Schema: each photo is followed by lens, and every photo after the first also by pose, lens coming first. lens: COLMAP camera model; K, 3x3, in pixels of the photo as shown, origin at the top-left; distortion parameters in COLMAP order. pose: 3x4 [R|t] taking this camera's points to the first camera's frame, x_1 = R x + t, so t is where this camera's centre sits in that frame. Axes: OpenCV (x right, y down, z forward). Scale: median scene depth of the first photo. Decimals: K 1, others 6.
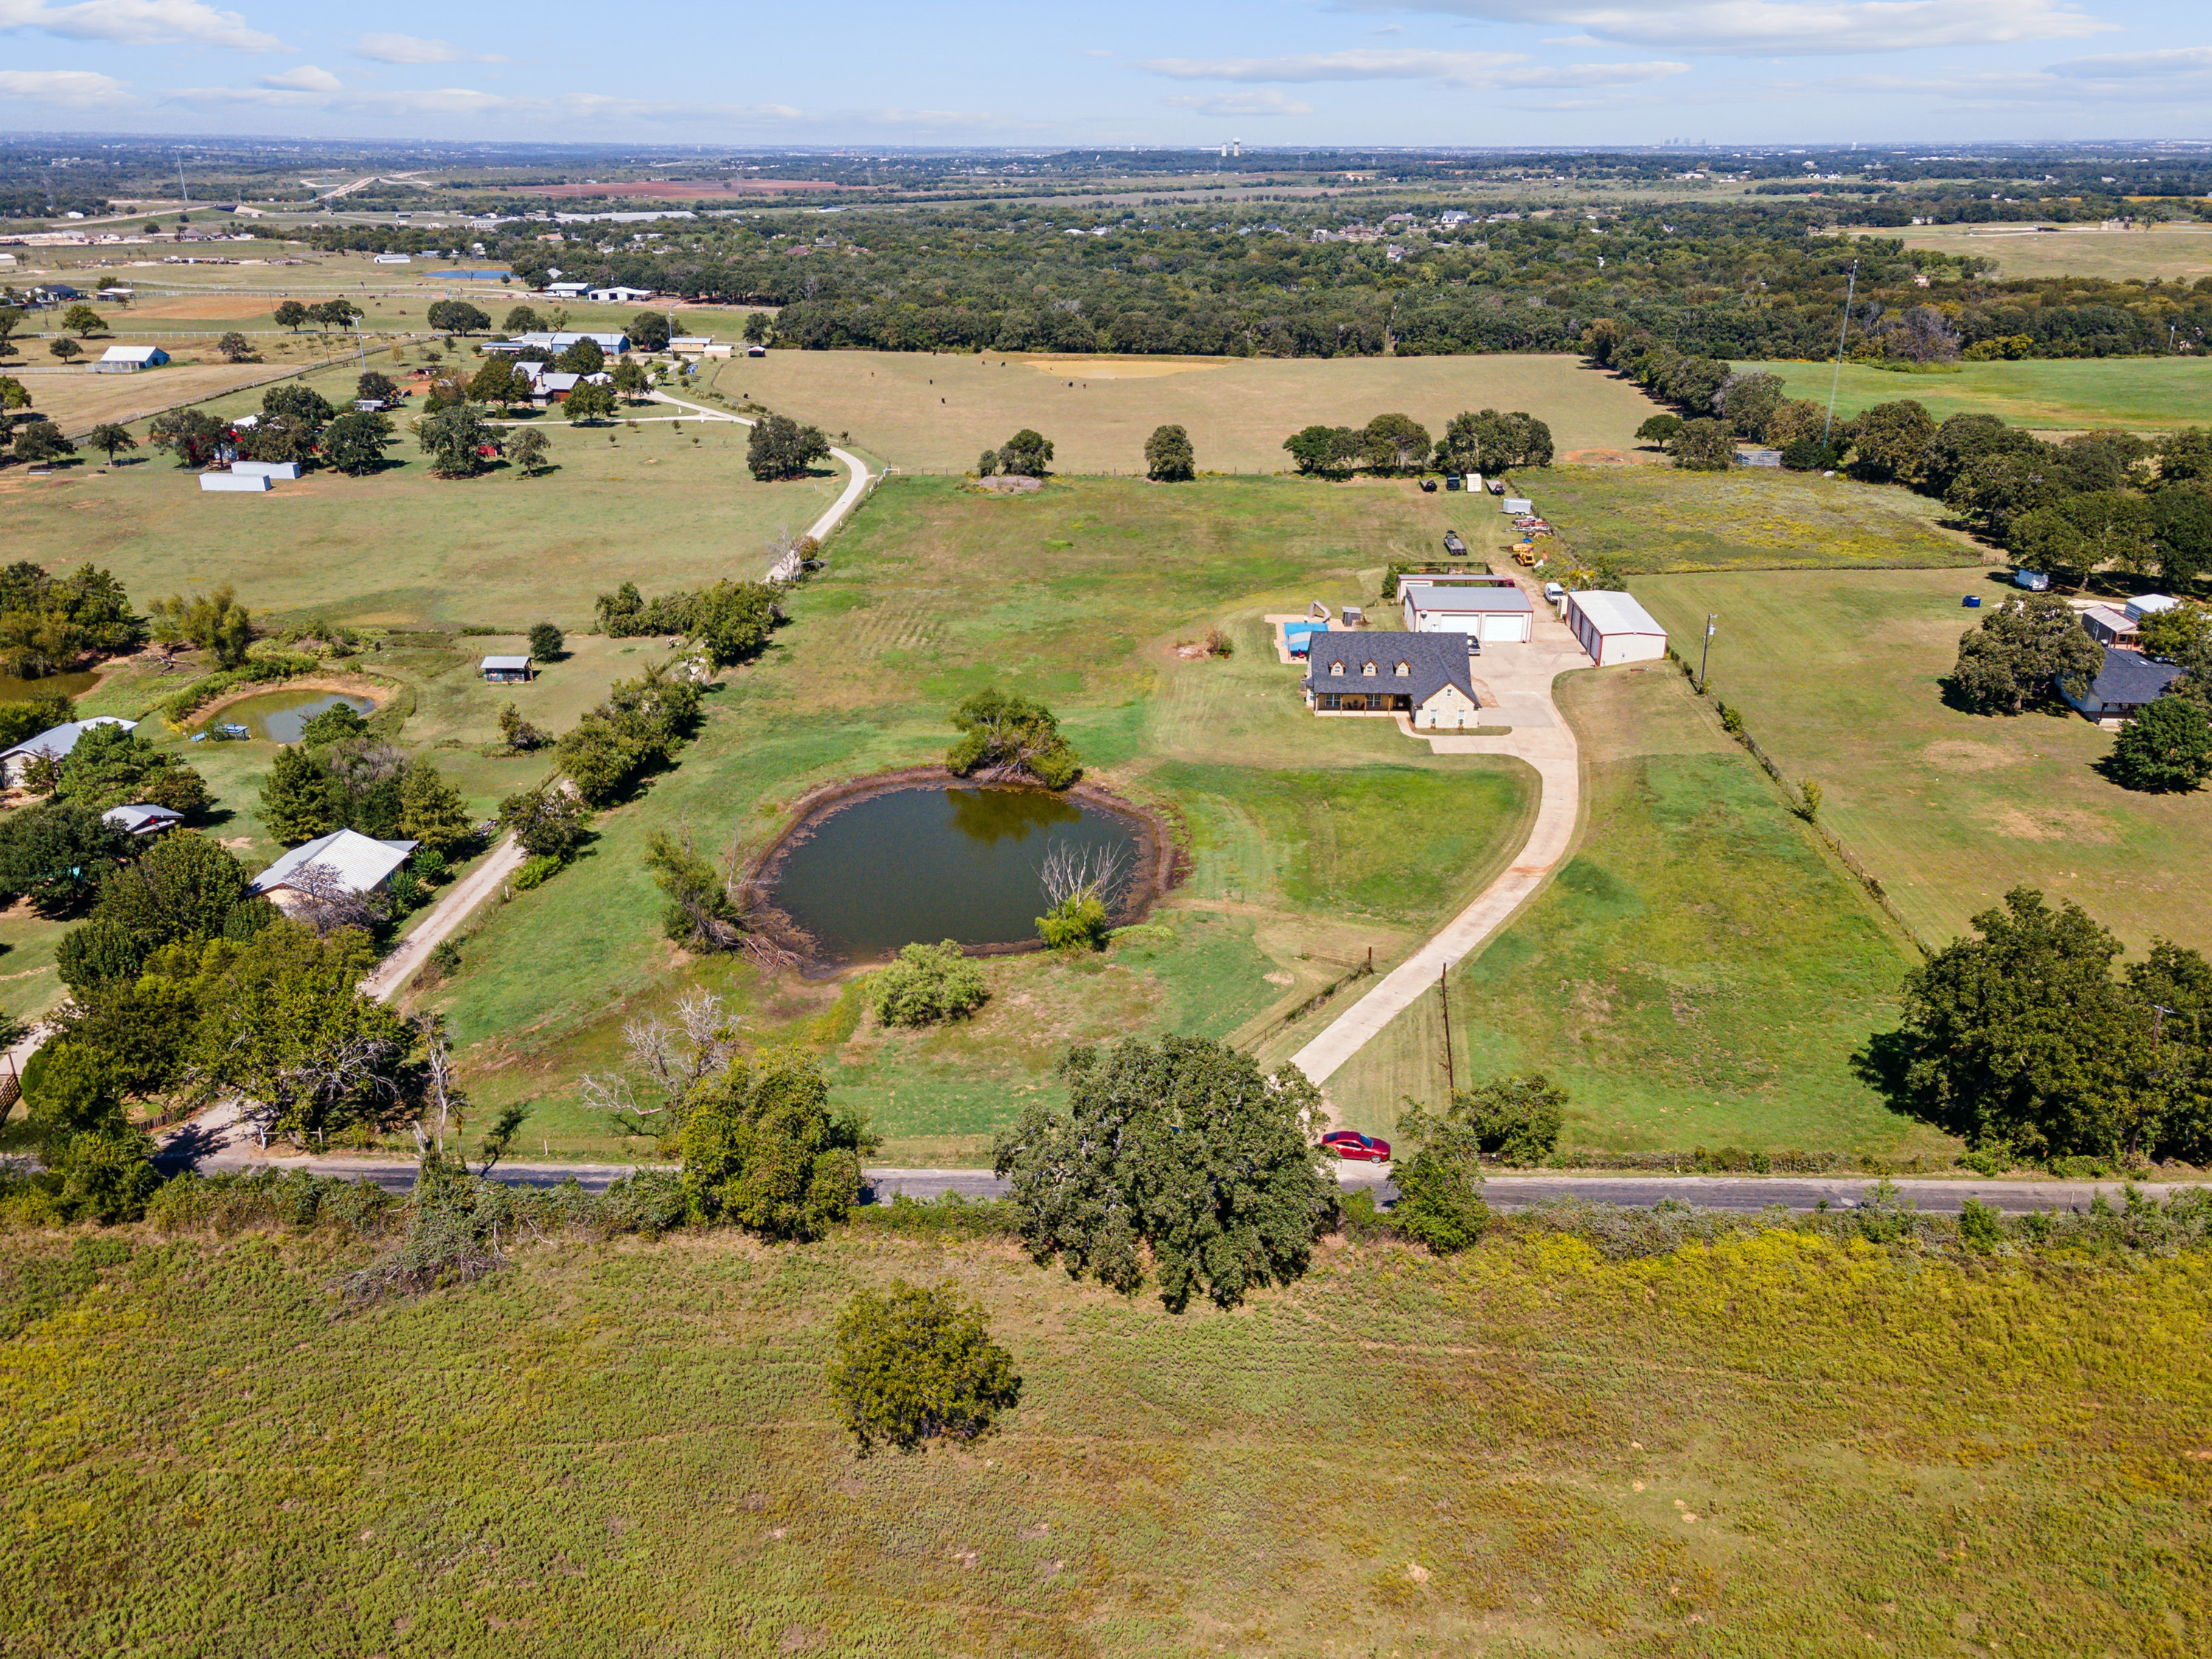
lens RADIAL K [[1641.9, 0, 1169.6], [0, 1641.9, 874.4], [0, 0, 1]] dist [0.034374, 0.019338]
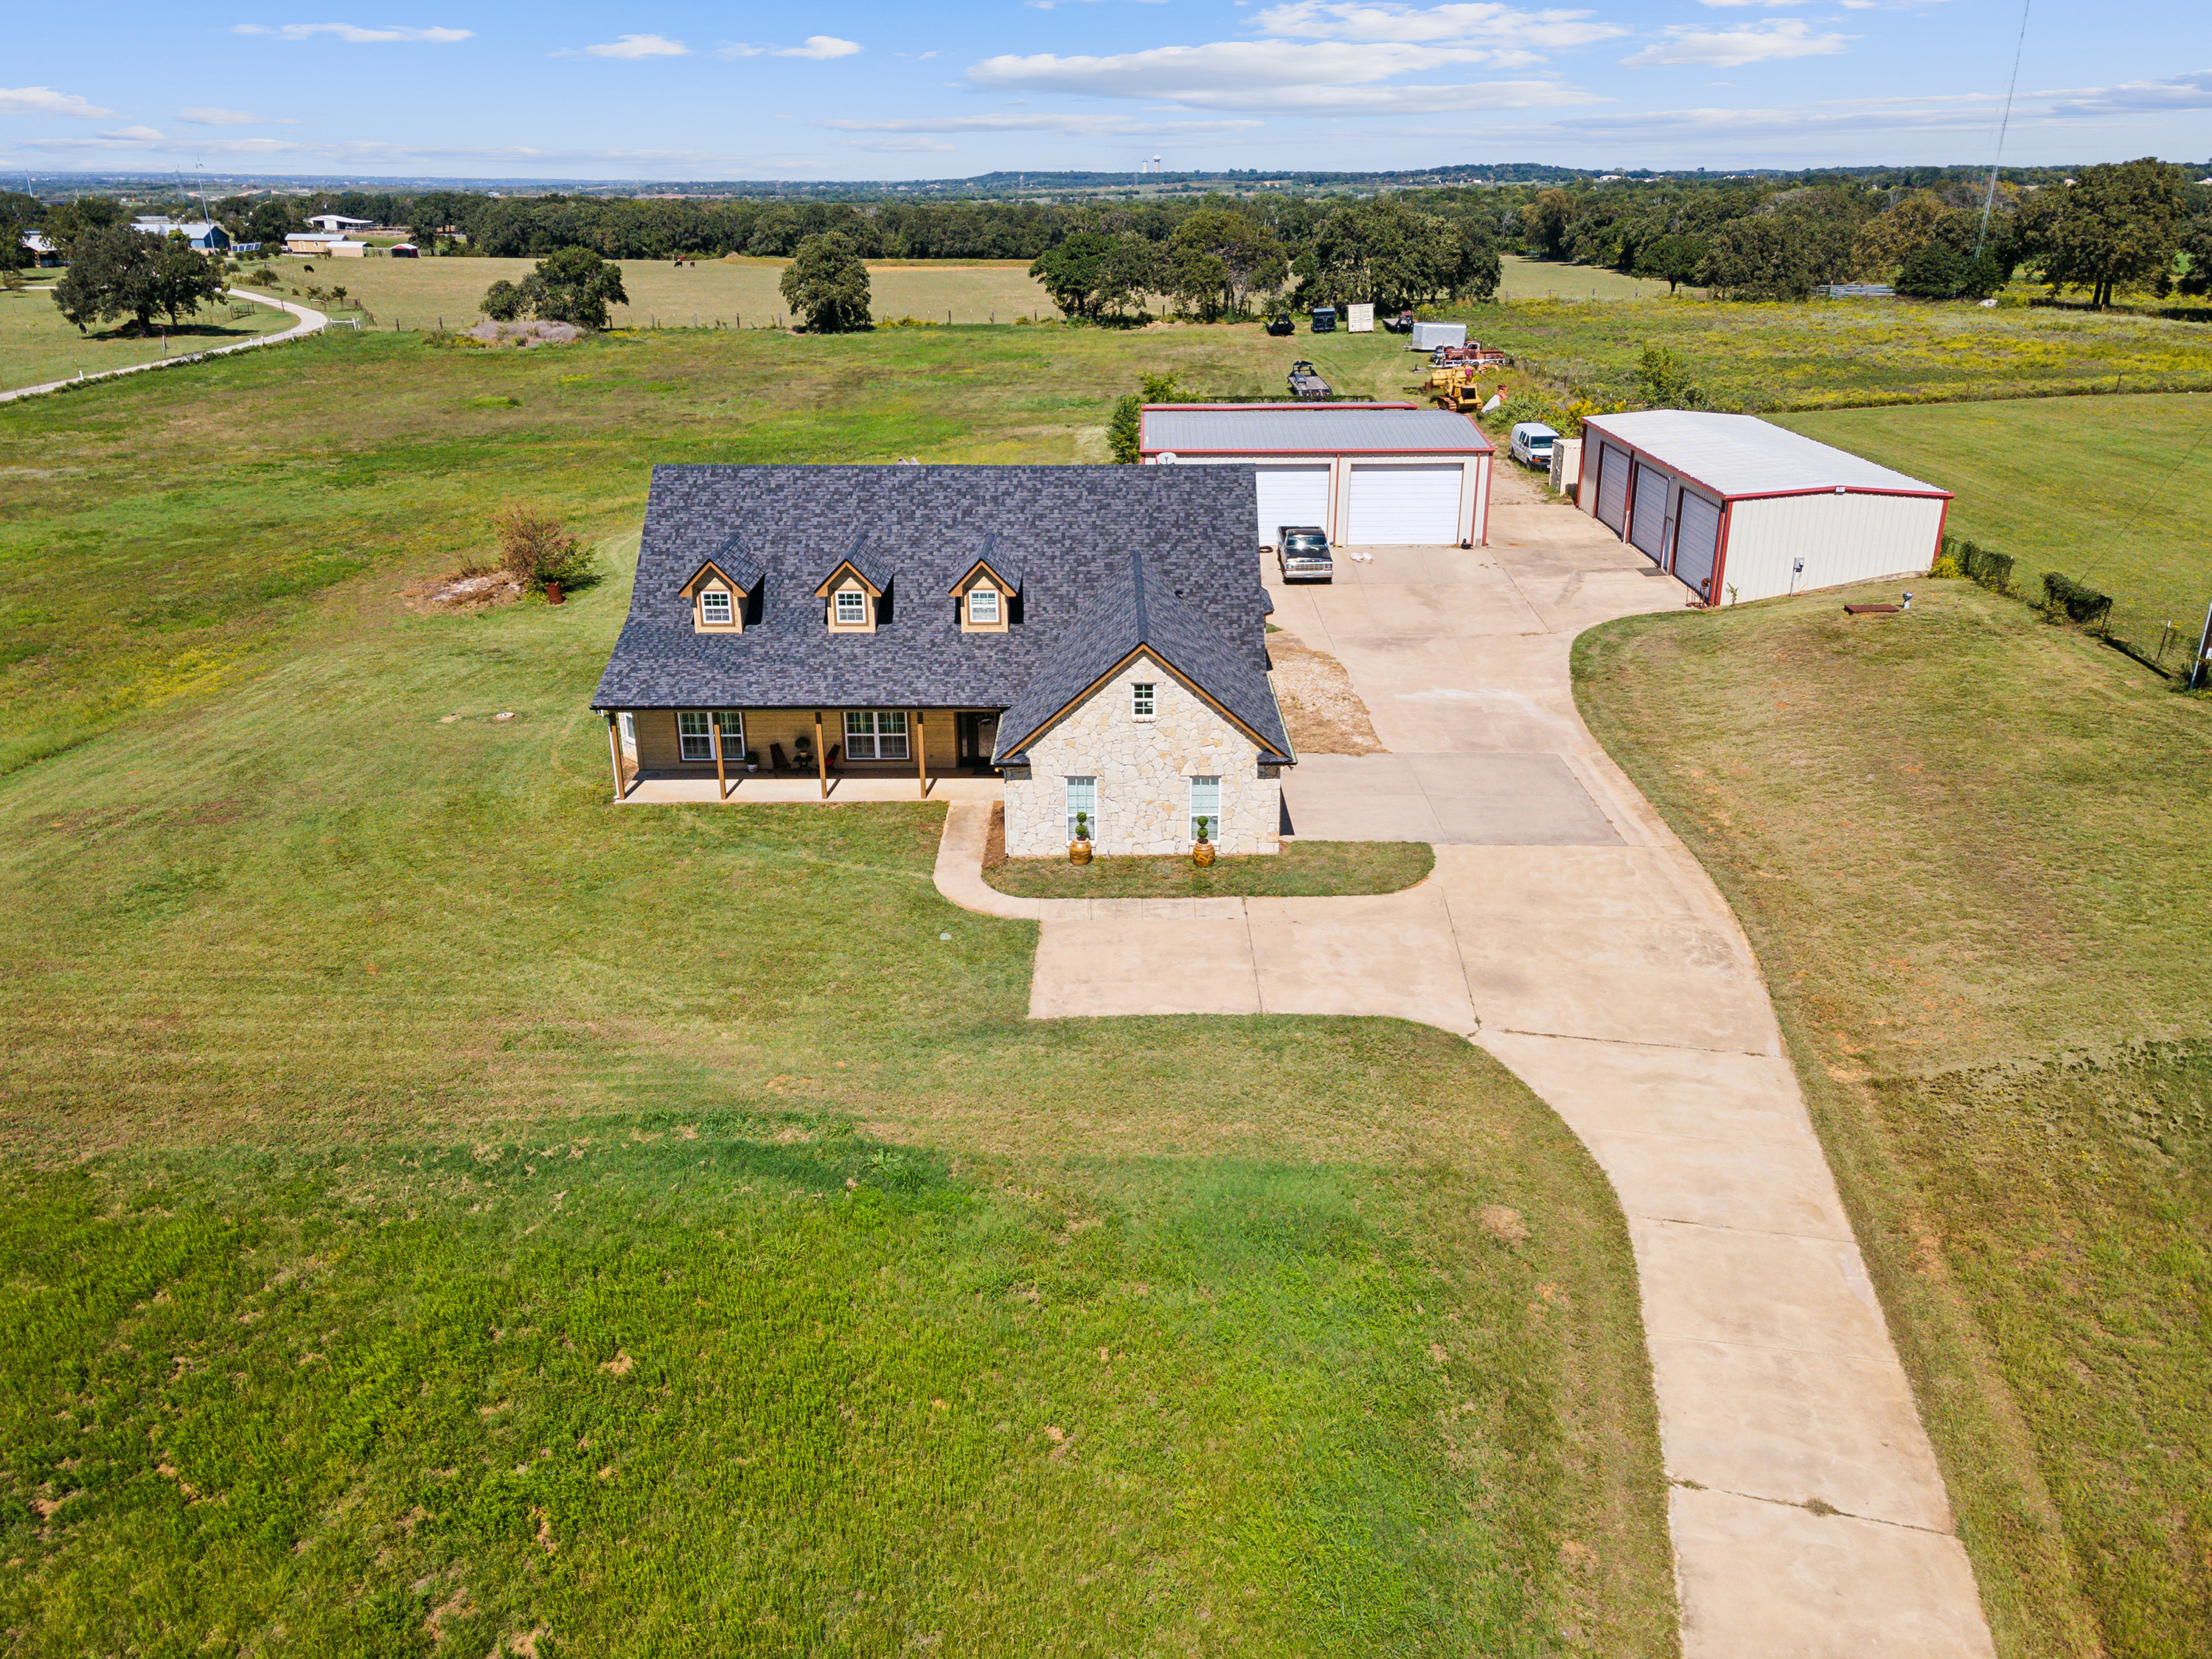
lens RADIAL K [[1641.9, 0, 1109.5], [0, 1641.9, 847.0], [0, 0, 1]] dist [0.034374, 0.019338]
pose [[0.999853, -0.016440, 0.004968, 0.137303], [0.016547, 0.999614, -0.022310, -0.071940], [-0.004600, 0.022389, 0.999739, 0.654154]]
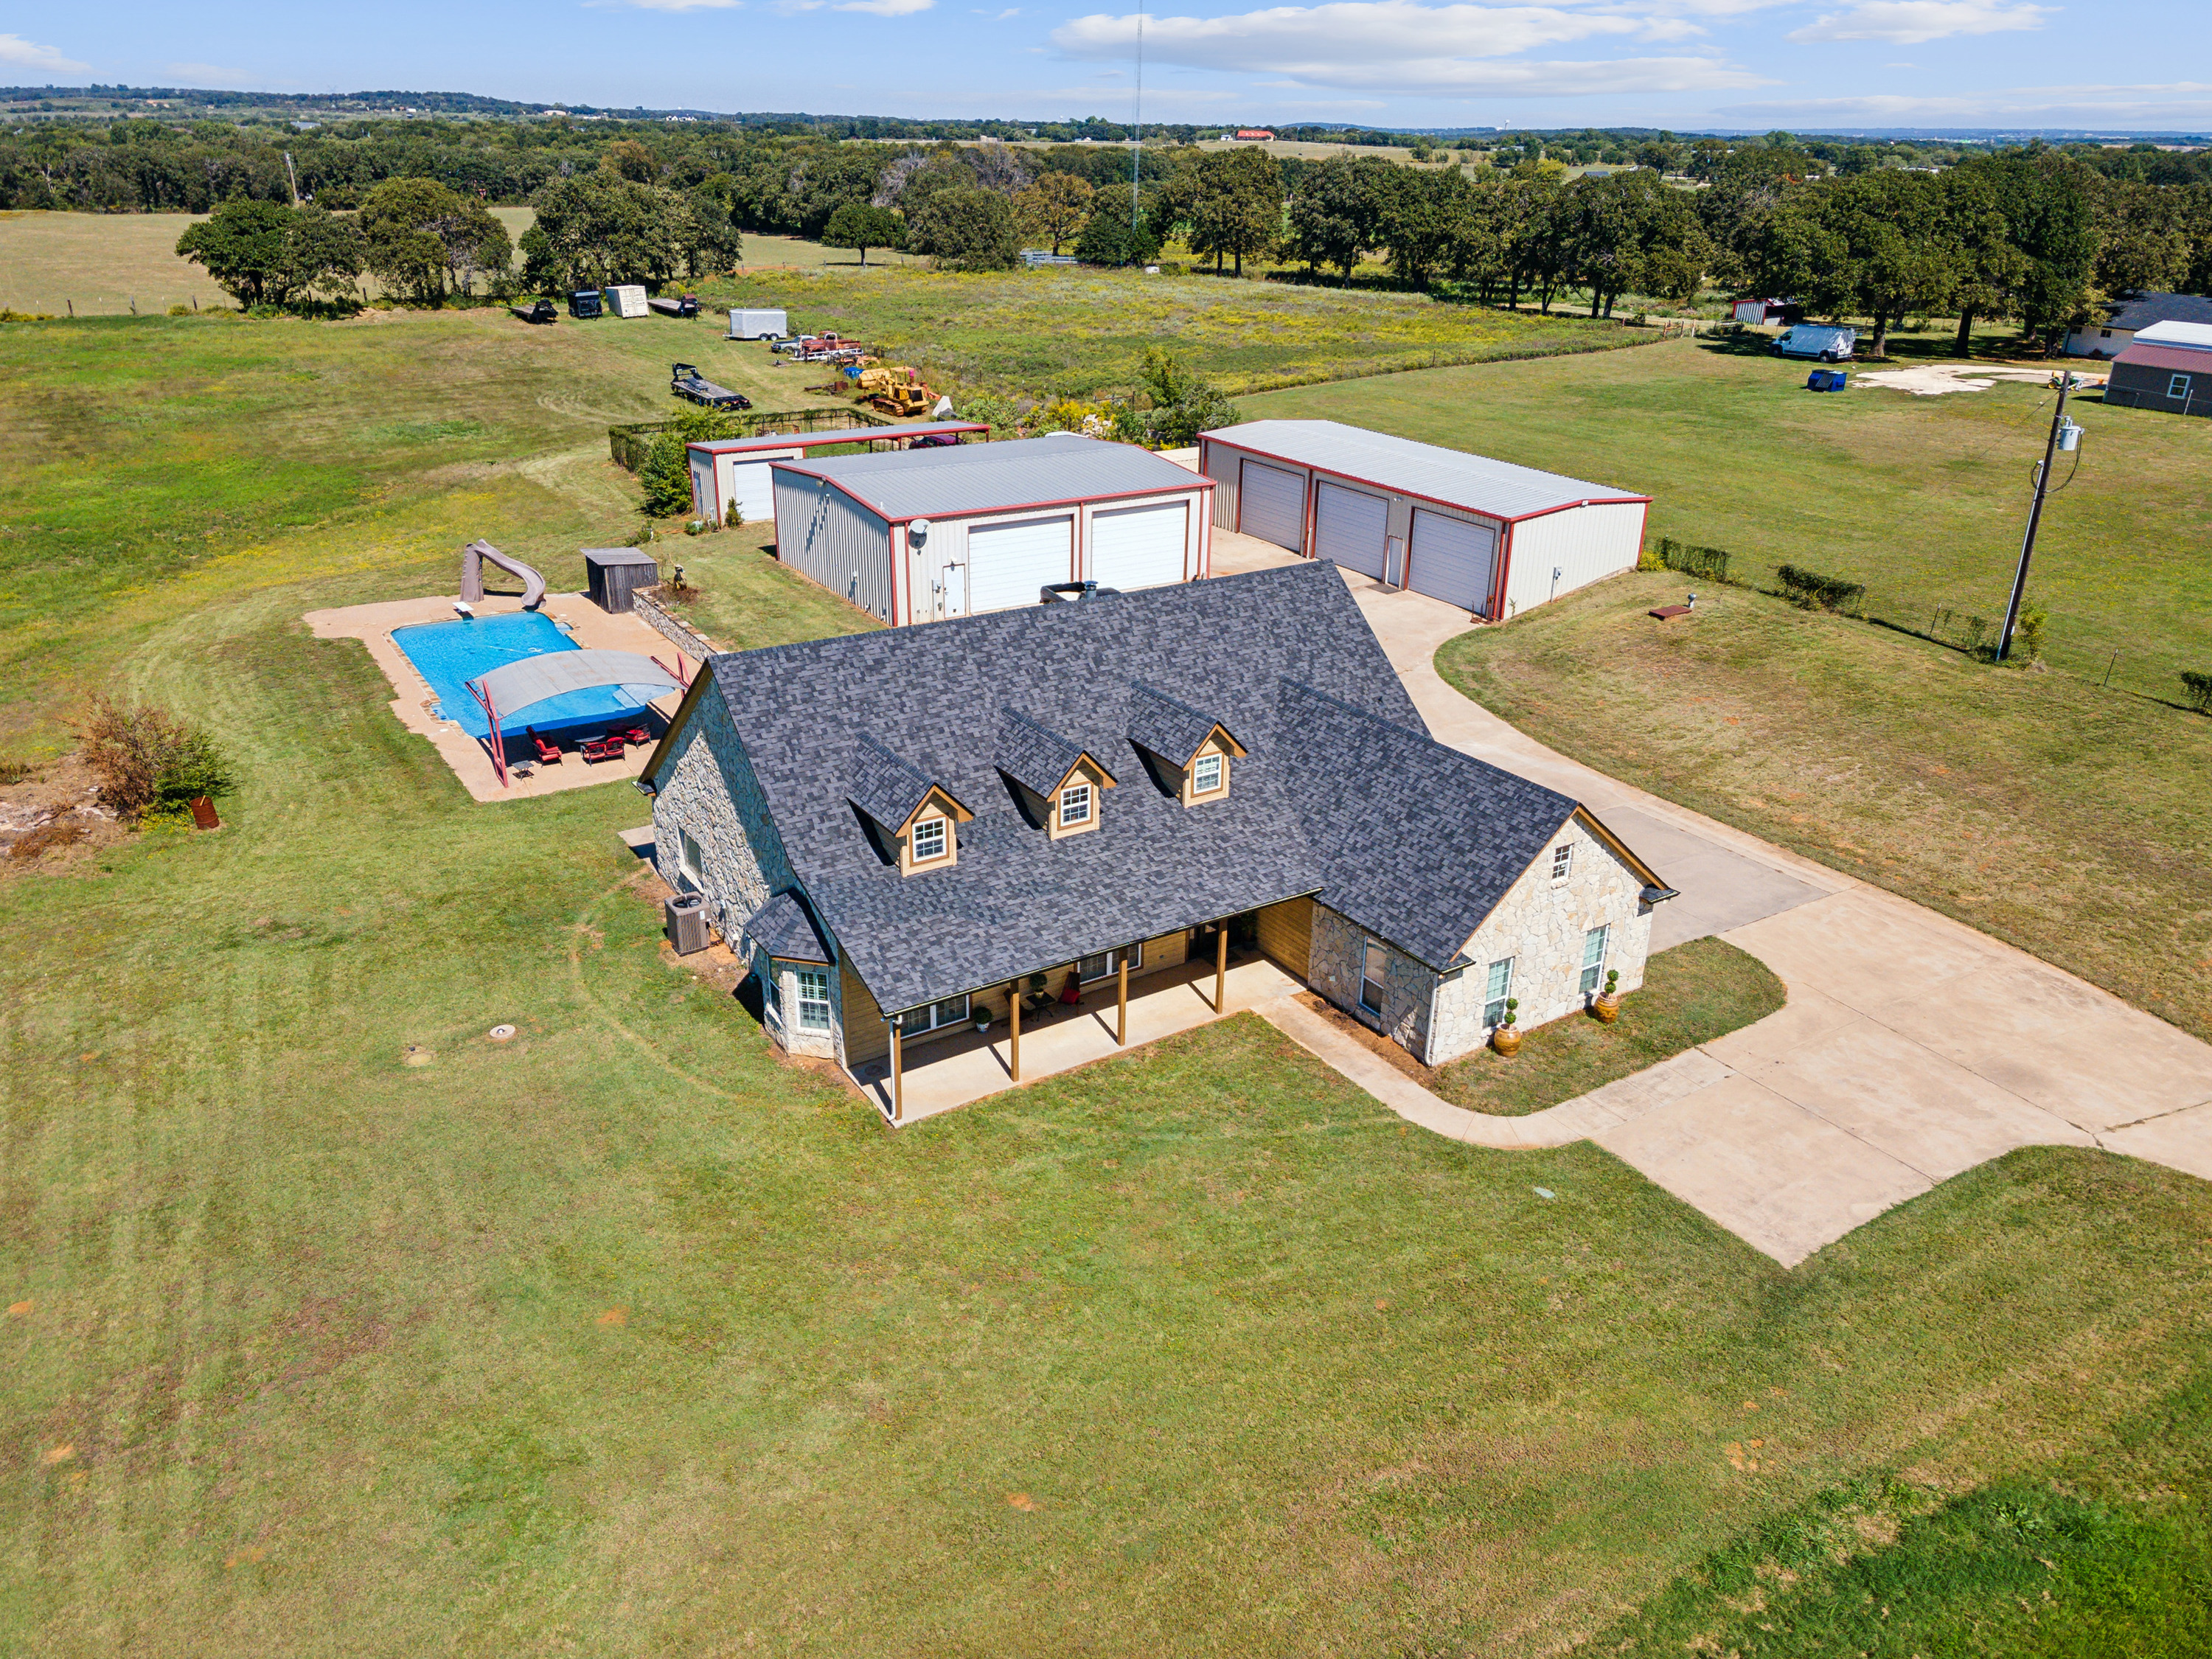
lens RADIAL K [[1641.9, 0, 1107.5], [0, 1641.9, 818.0], [0, 0, 1]] dist [0.034374, 0.019338]
pose [[0.834147, -0.212754, 0.508857, 0.021184], [0.212969, 0.975296, 0.058662, -0.115994], [-0.508767, 0.059438, 0.858850, 0.716560]]
